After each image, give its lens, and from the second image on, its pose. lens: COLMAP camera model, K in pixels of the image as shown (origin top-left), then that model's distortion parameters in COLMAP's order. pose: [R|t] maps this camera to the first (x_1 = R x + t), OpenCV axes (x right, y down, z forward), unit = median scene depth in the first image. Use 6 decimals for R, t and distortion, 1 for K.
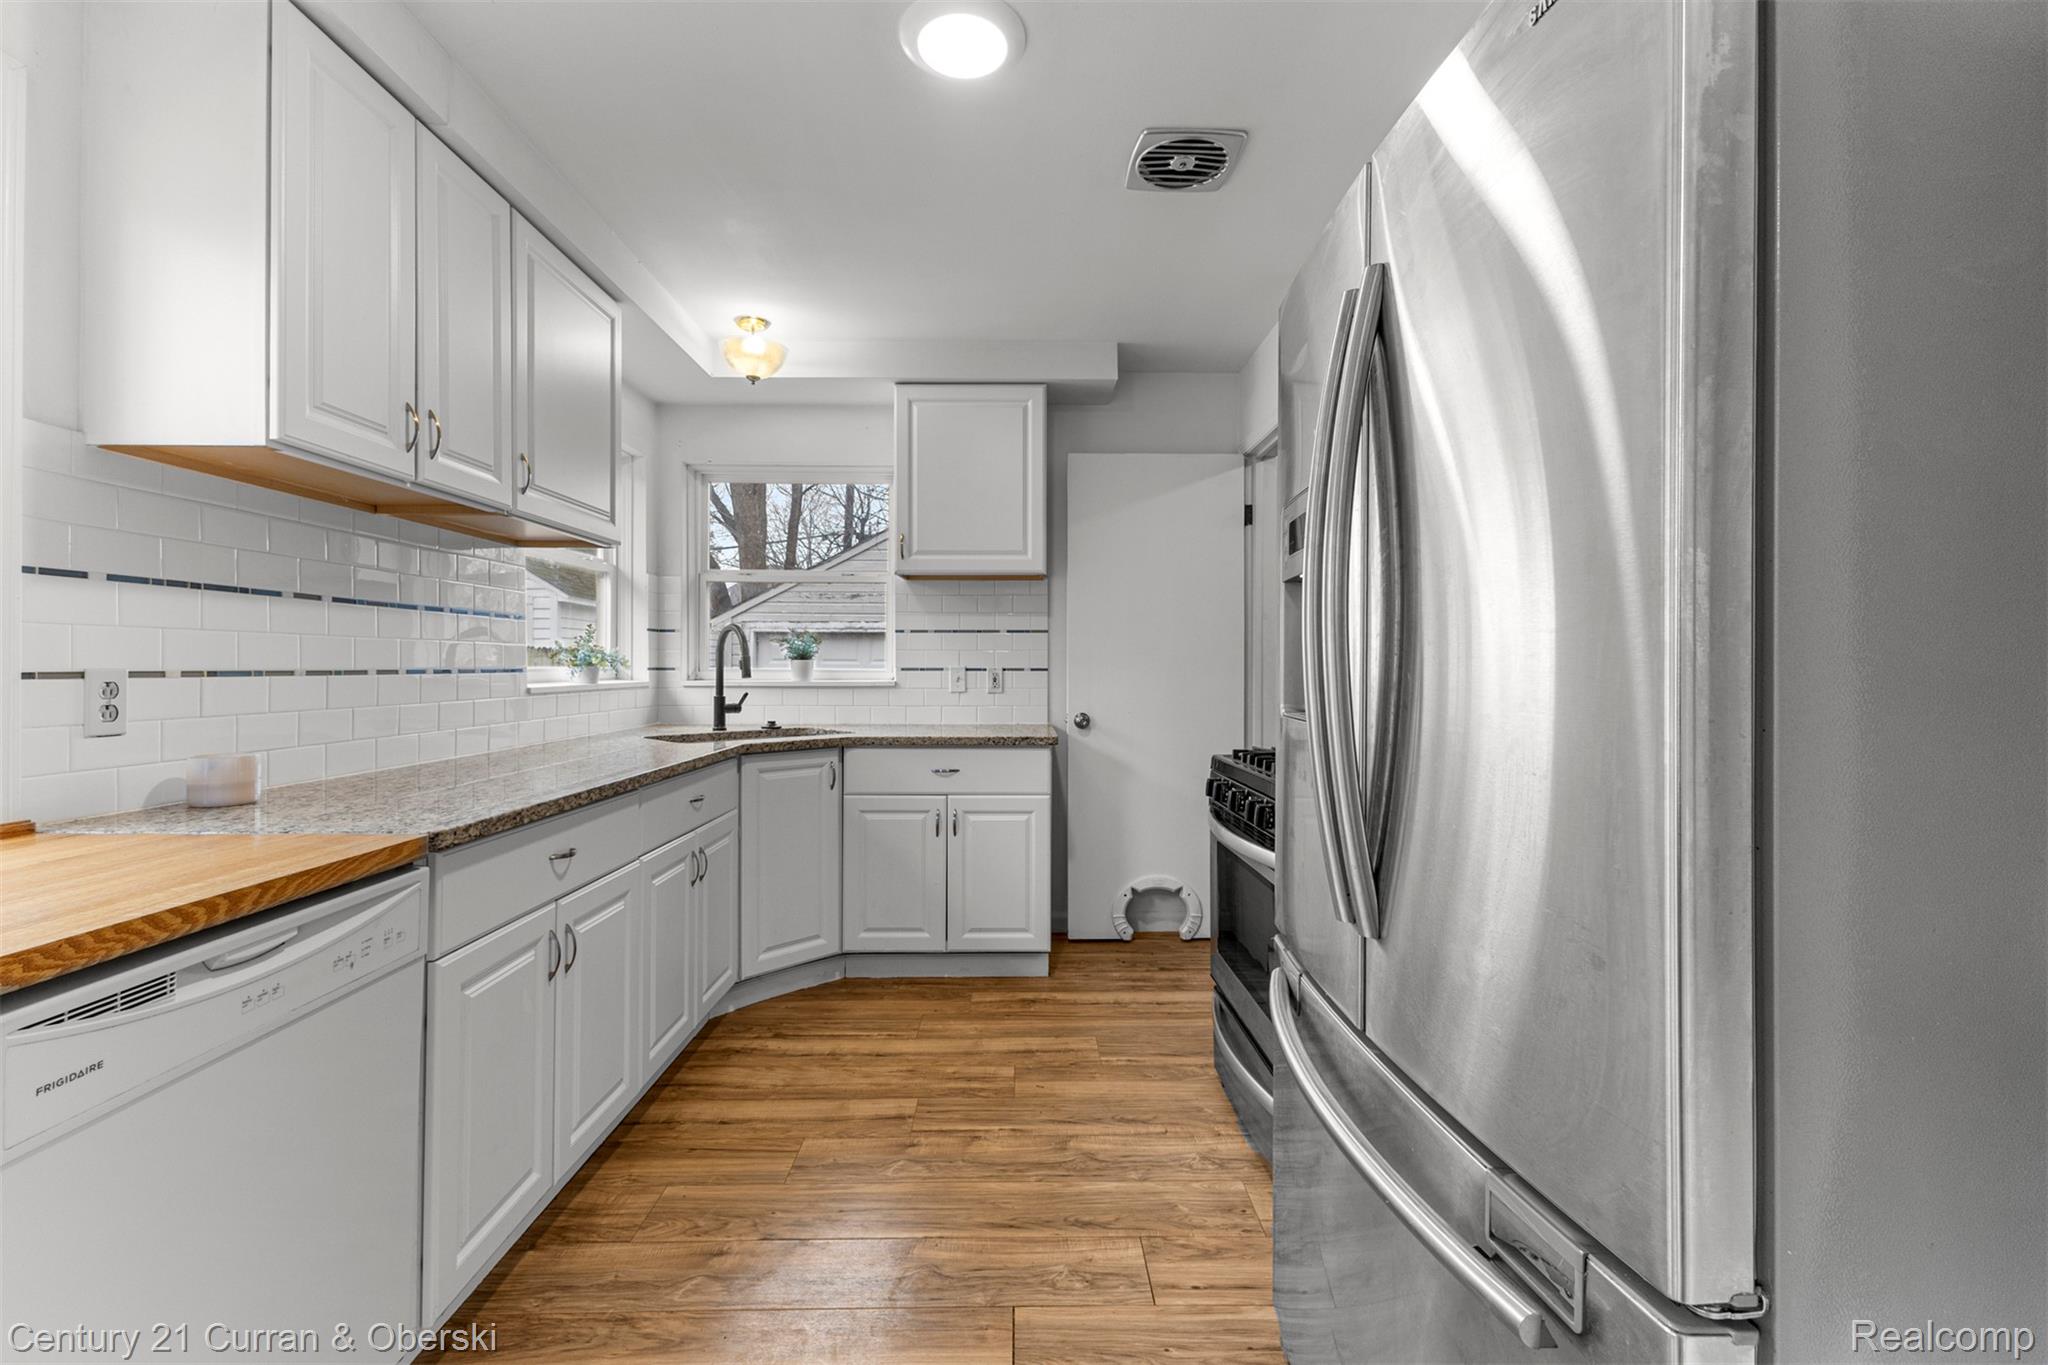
lens RADIAL K [[881.4, 0, 1037.0], [0, 881.4, 660.6], [0, 0, 1]] dist [0.011820, -0.002734]
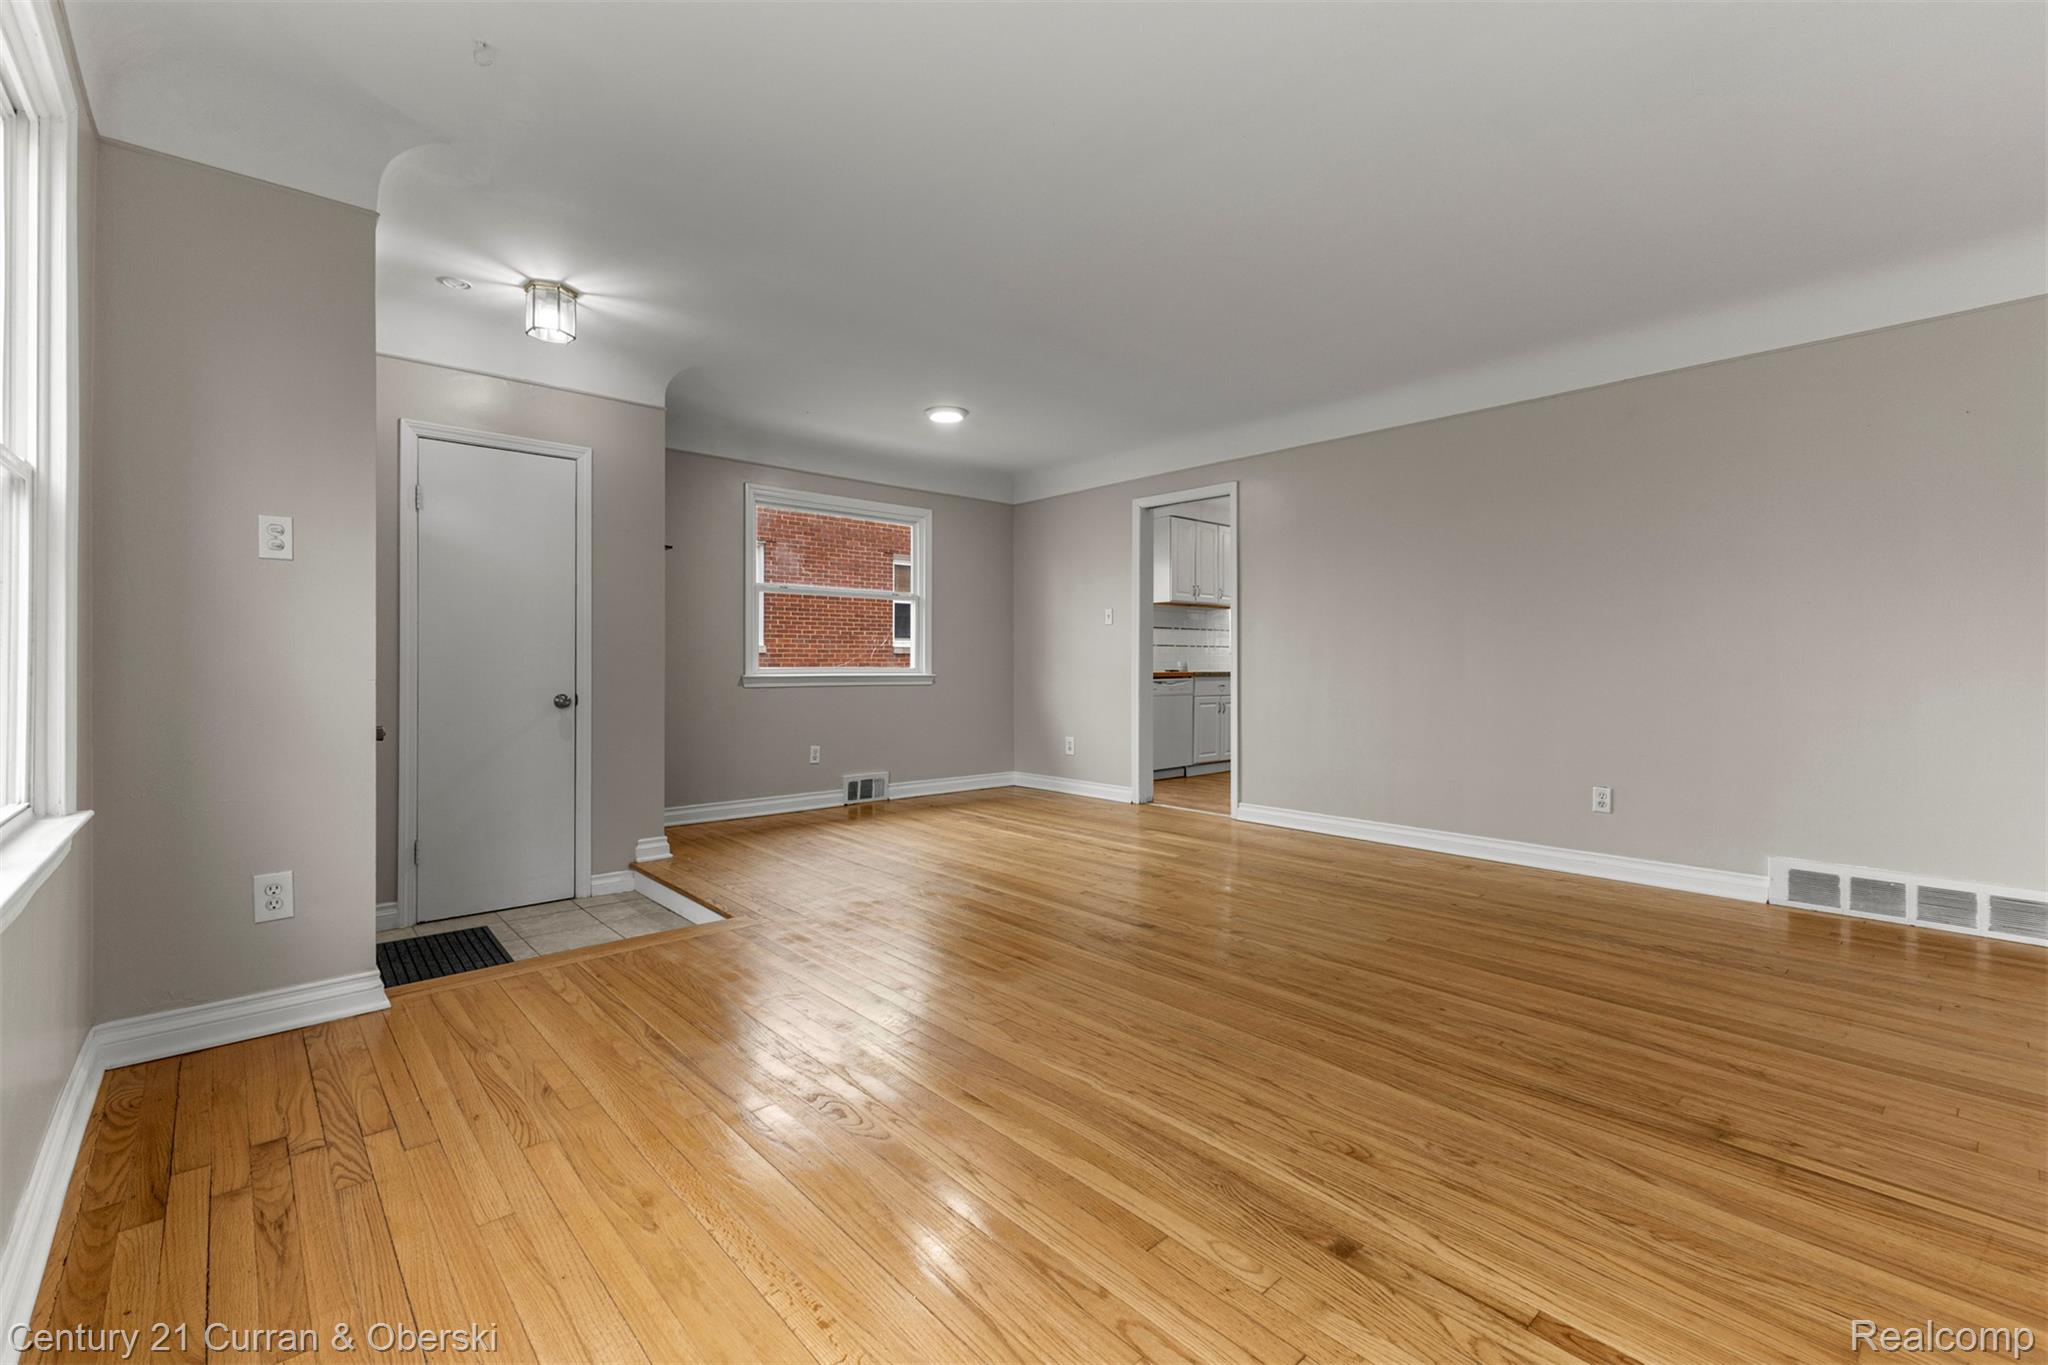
lens RADIAL K [[881.4, 0, 1023.7], [0, 881.4, 671.1], [0, 0, 1]] dist [0.011820, -0.002734]
pose [[0.649840, 0.006564, -0.760042, 1.212733], [0.004131, 0.999917, 0.012168, 0.051786], [0.760059, -0.011047, 0.649760, -1.461028]]
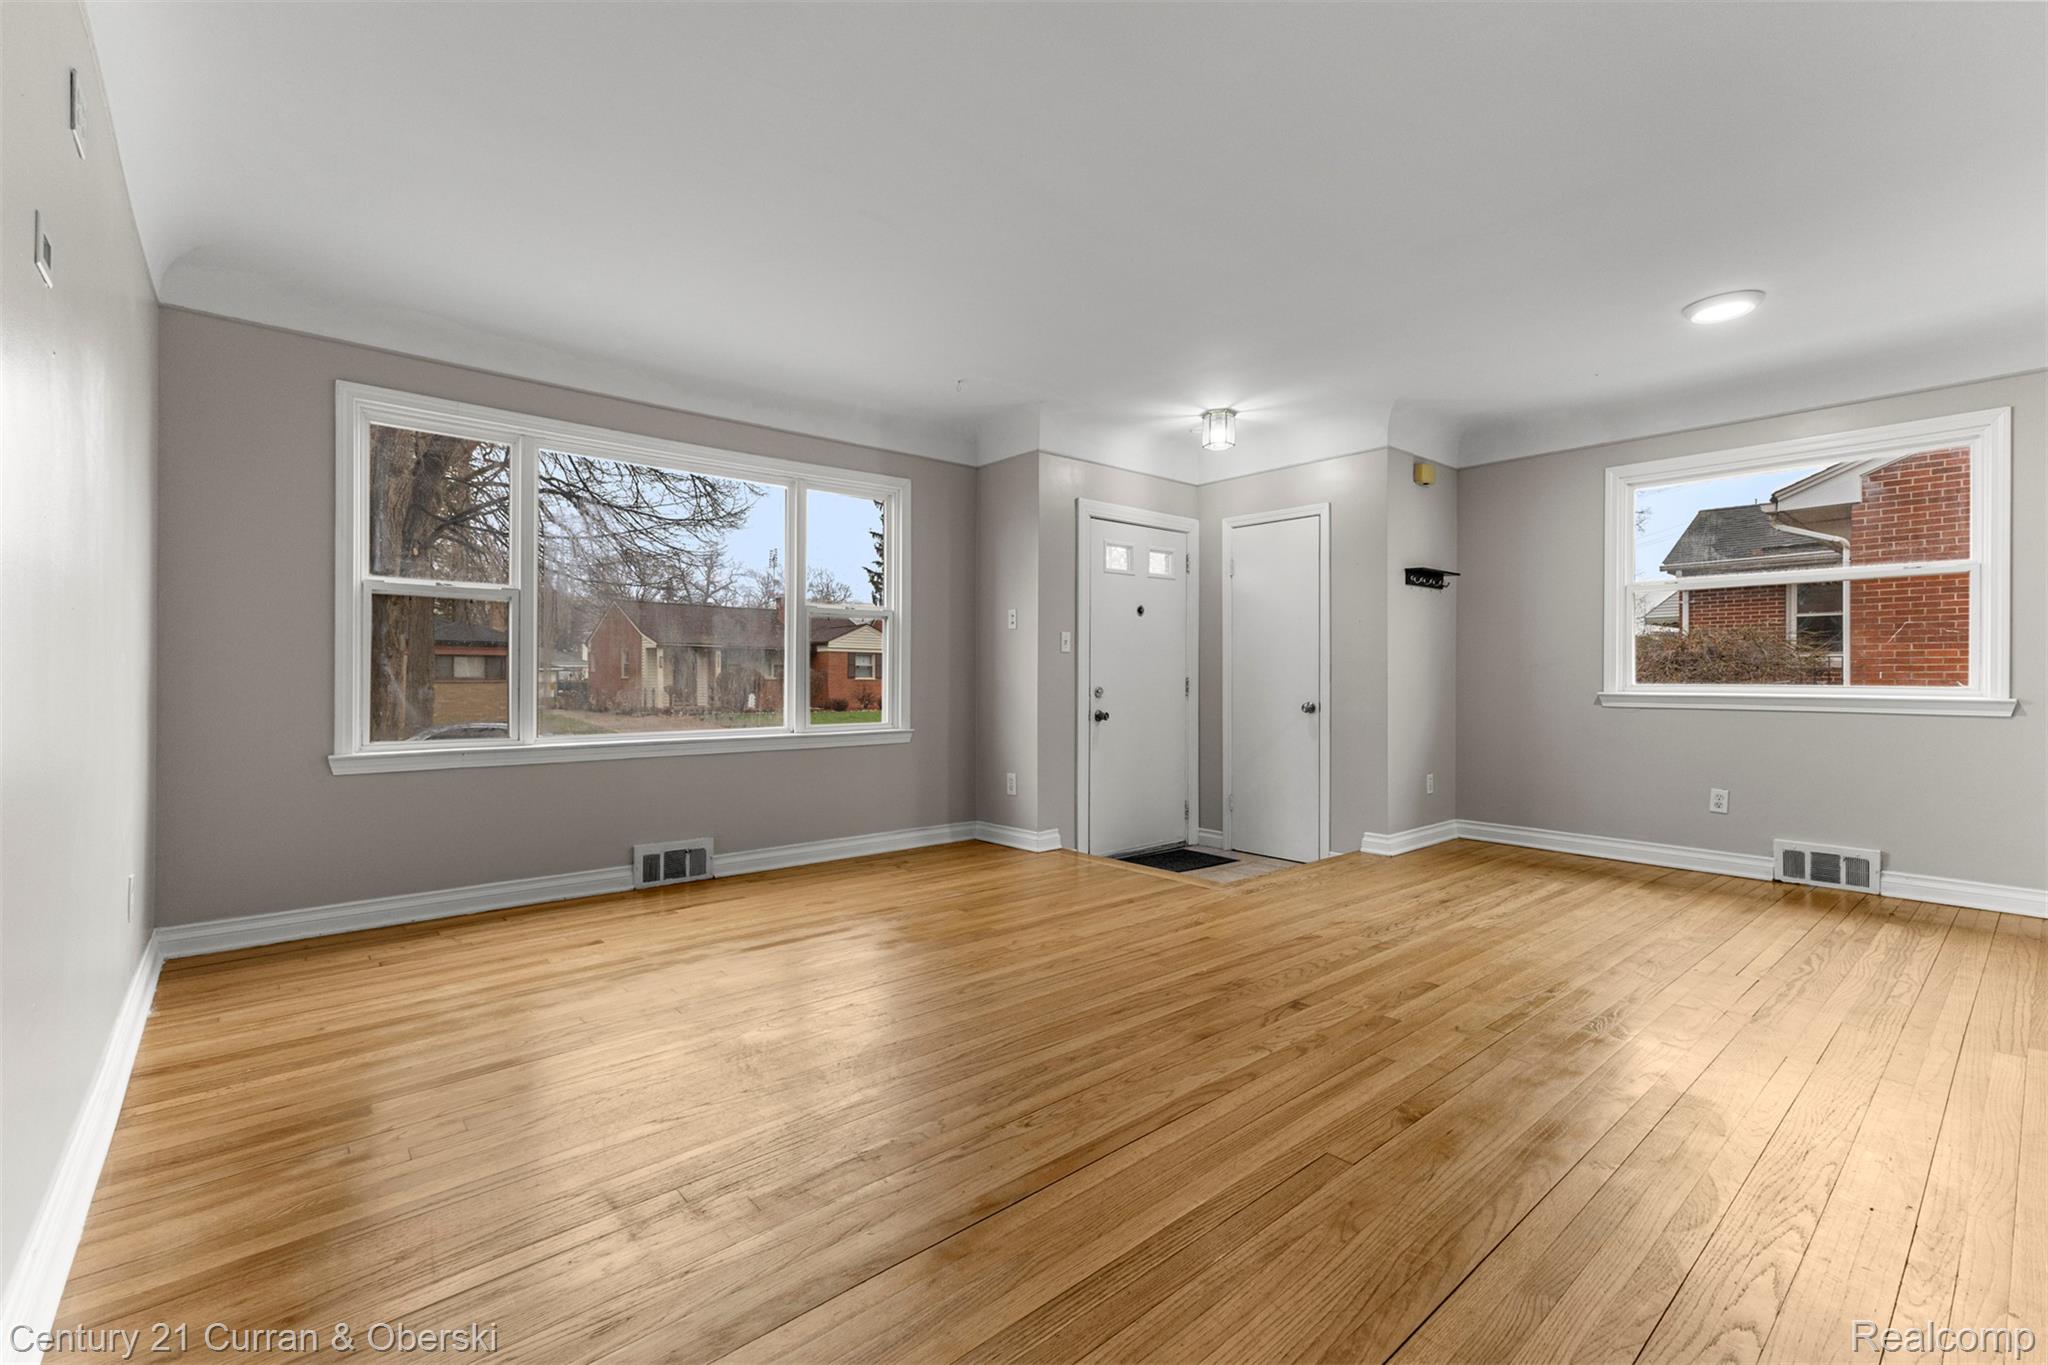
lens RADIAL K [[881.4, 0, 1022.7], [0, 881.4, 677.5], [0, 0, 1]] dist [0.011820, -0.002734]
pose [[-0.771897, -0.001746, -0.635745, 1.248191], [0.001280, 0.999990, -0.004300, 0.058974], [0.635746, -0.004133, -0.771887, -0.218993]]
